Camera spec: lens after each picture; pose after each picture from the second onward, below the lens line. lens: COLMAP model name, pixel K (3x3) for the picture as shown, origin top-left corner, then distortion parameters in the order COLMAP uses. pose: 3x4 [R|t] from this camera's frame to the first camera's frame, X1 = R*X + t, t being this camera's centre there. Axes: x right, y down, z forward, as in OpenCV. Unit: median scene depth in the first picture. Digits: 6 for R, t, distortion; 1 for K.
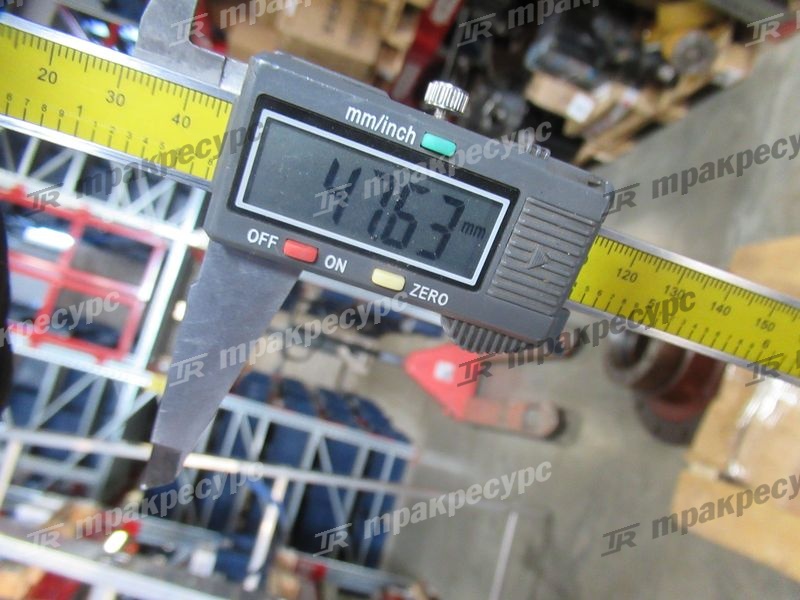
lens RADIAL K [[723.9, 0, 405.4], [0, 723.9, 299.3], [0, 0, 1]] dist [0.071361, -0.041071]
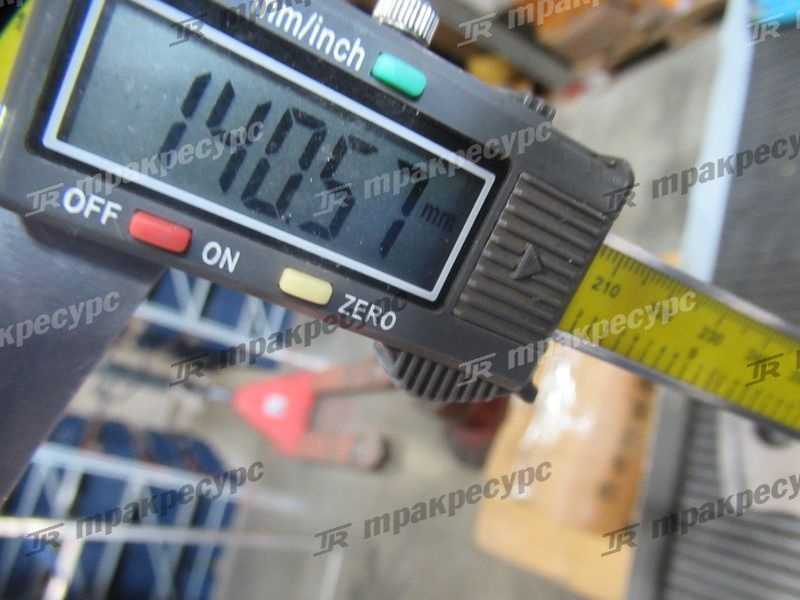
lens RADIAL K [[723.9, 0, 416.5], [0, 723.9, 324.6], [0, 0, 1]] dist [0.071361, -0.041071]
pose [[0.970254, 0.031371, 0.240050, -0.081687], [-0.028377, 0.999471, -0.015918, 0.013640], [-0.240422, 0.008633, 0.970630, 0.361663]]
